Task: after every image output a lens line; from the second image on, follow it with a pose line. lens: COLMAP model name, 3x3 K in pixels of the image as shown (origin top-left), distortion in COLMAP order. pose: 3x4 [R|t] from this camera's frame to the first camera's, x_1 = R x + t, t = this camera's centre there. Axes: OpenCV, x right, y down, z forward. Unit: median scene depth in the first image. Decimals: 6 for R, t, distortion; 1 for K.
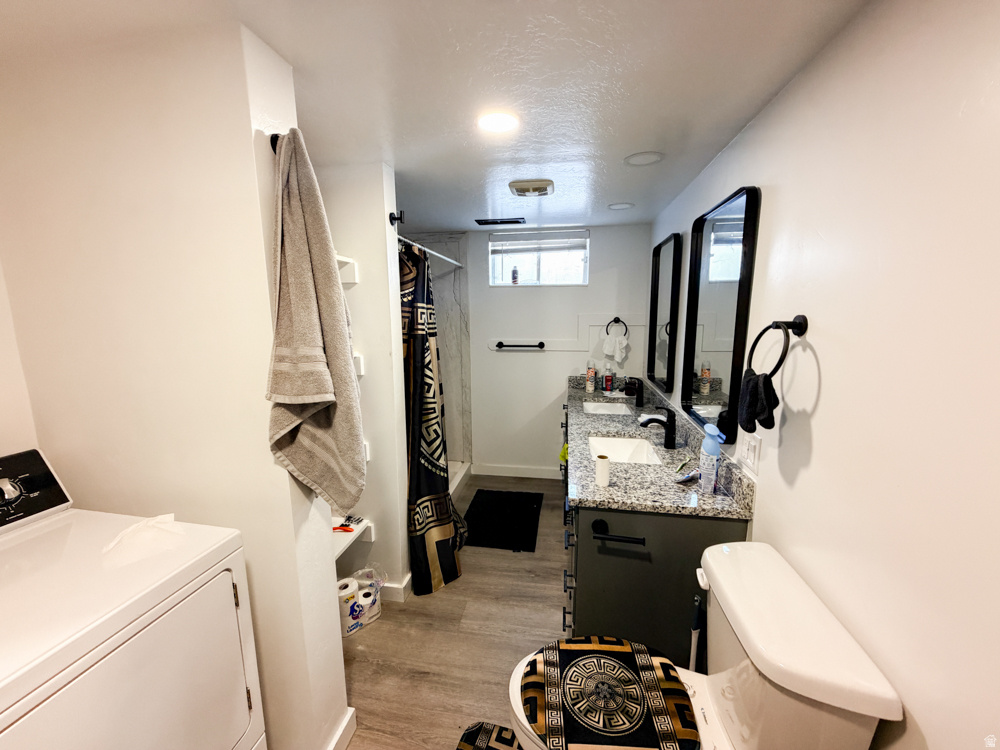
lens RADIAL K [[400.3, 0, 500.6], [0, 400.3, 376.4], [0, 0, 1]] dist [0.002981, -0.000985]
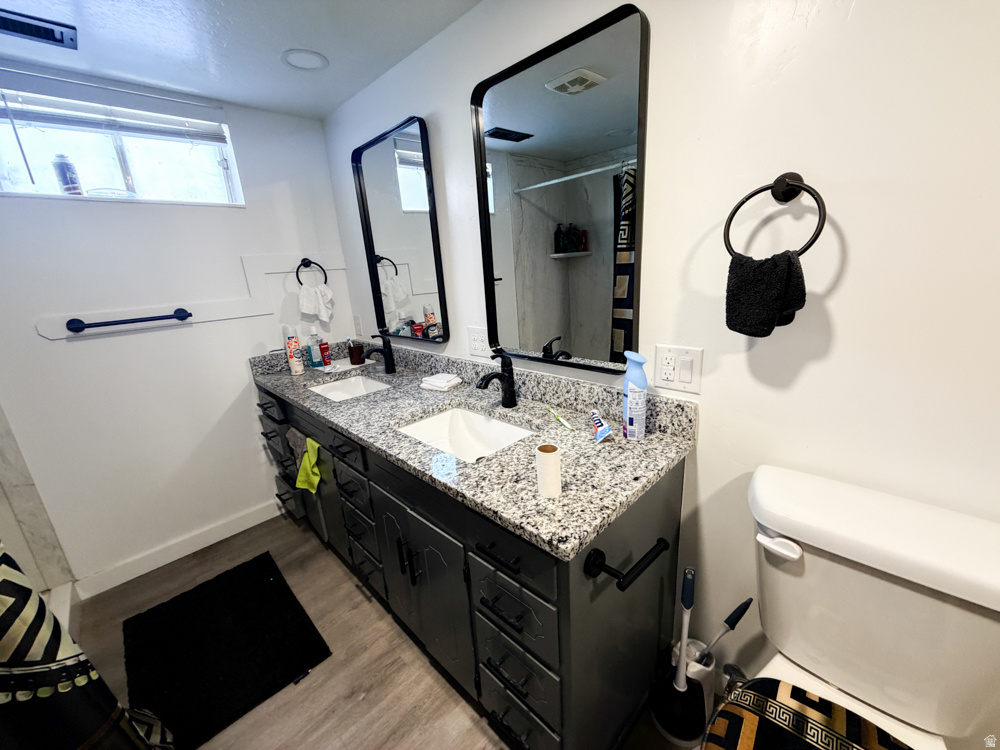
lens RADIAL K [[400.3, 0, 502.3], [0, 400.3, 376.2], [0, 0, 1]] dist [0.002981, -0.000985]
pose [[0.585166, -0.250302, 0.771317, -0.096265], [0.192208, 0.966877, 0.167943, -0.003076], [-0.787805, 0.049979, 0.613893, 0.341849]]
